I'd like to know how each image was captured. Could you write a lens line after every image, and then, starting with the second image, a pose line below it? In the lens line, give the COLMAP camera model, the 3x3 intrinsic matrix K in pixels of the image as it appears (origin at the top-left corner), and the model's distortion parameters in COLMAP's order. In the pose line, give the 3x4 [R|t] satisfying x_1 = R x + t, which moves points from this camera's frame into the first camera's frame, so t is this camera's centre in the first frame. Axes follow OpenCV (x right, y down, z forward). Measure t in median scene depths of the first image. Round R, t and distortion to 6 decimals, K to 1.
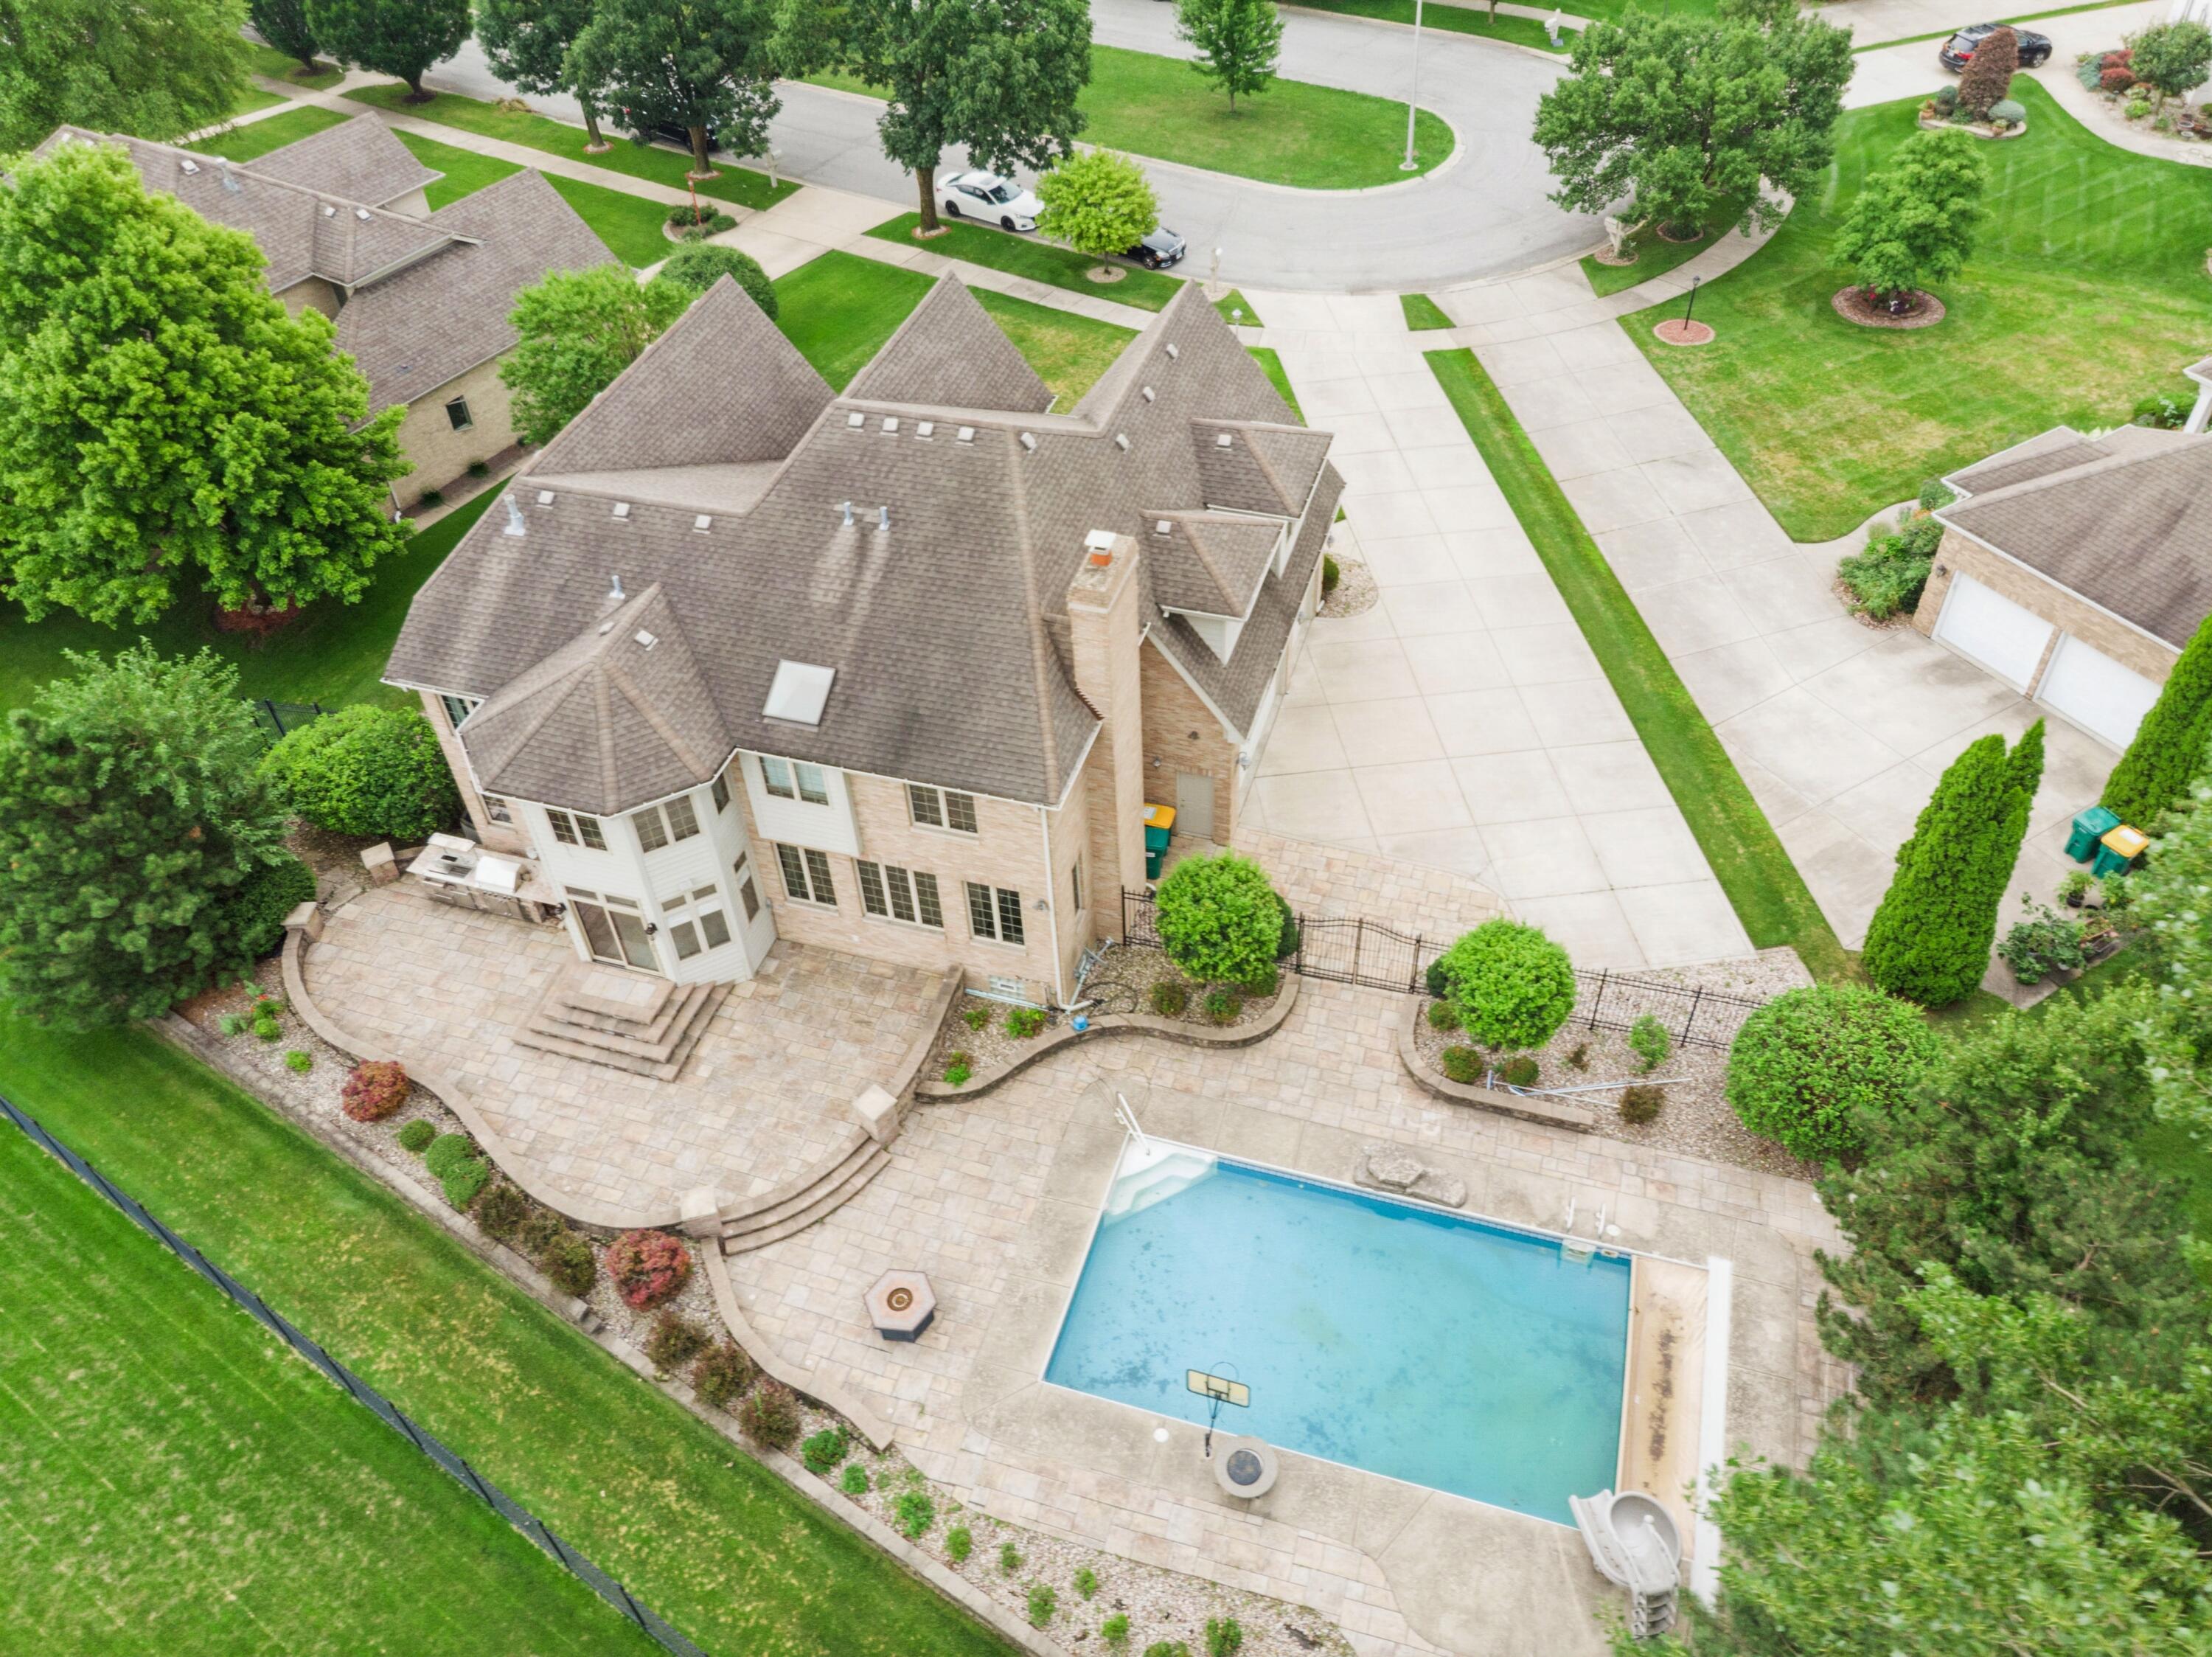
lens RADIAL K [[1639.9, 0, 1102.6], [0, 1639.9, 815.2], [0, 0, 1]] dist [-0.003522, 0.001258]
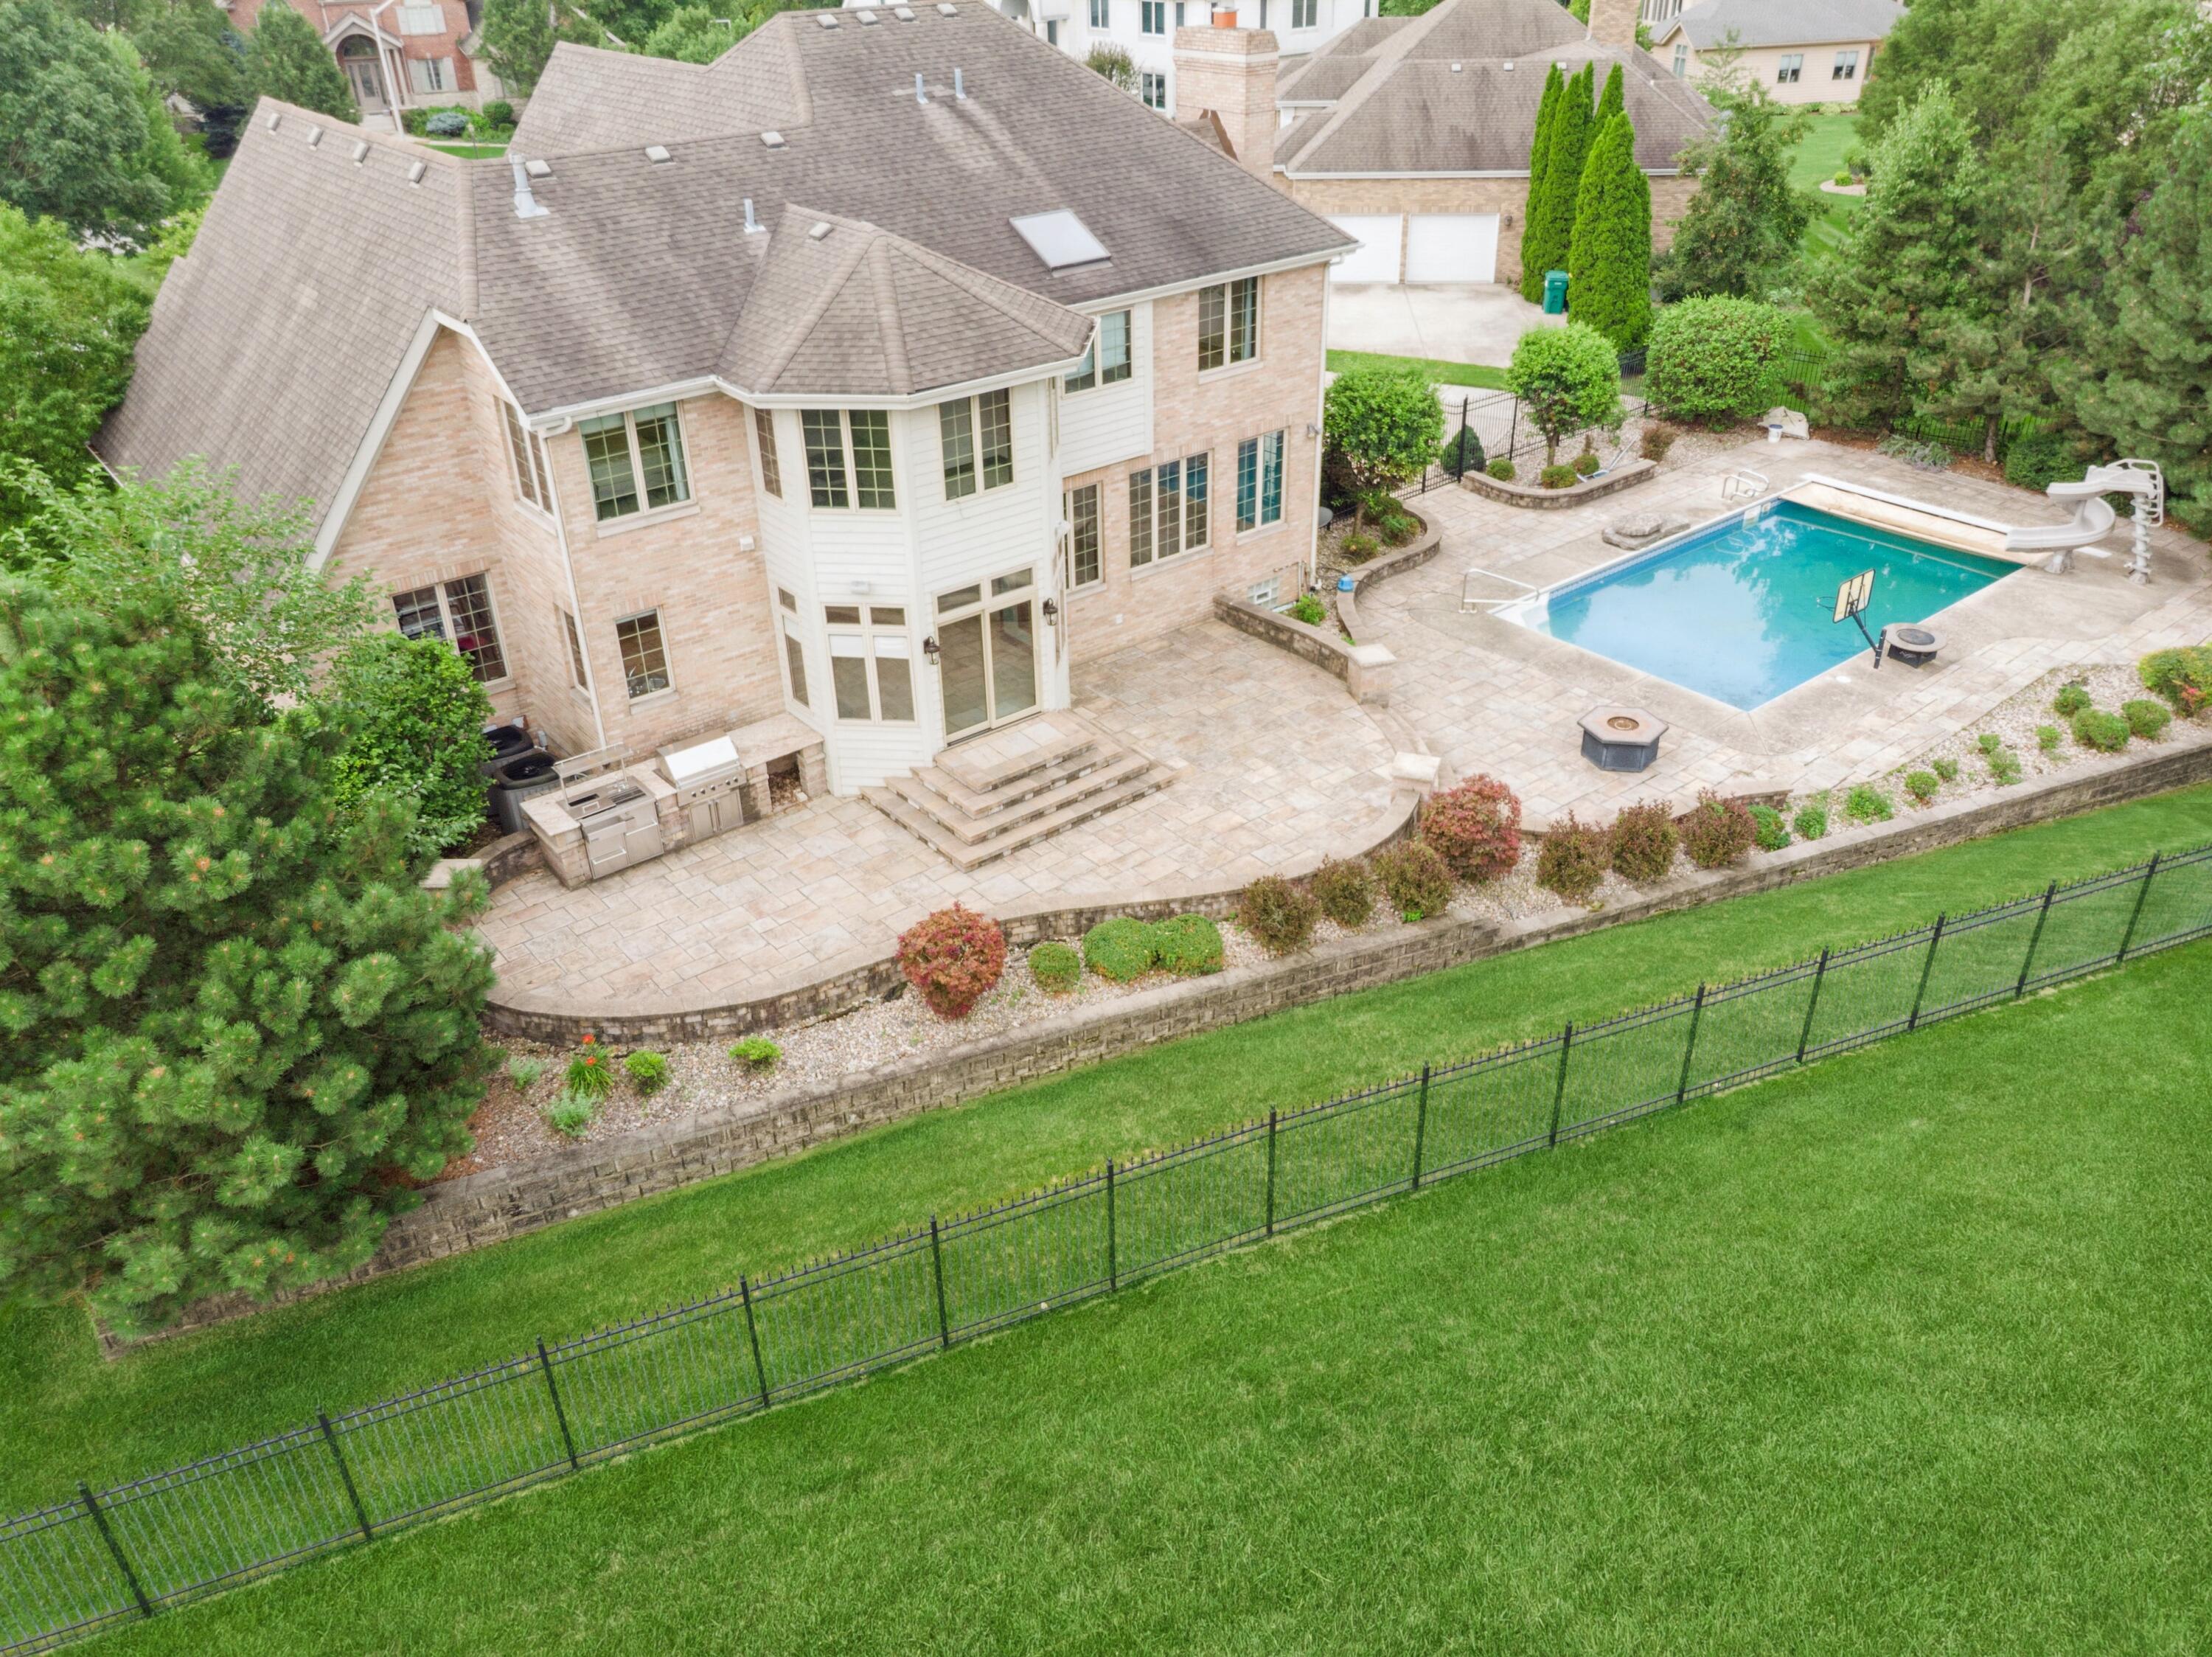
lens RADIAL K [[1639.9, 0, 1115.7], [0, 1639.9, 807.7], [0, 0, 1]] dist [-0.003522, 0.001258]
pose [[0.552028, -0.397515, 0.732971, -0.796706], [0.574955, 0.818116, 0.010672, 0.145874], [-0.603897, 0.415534, 0.680176, 0.513879]]
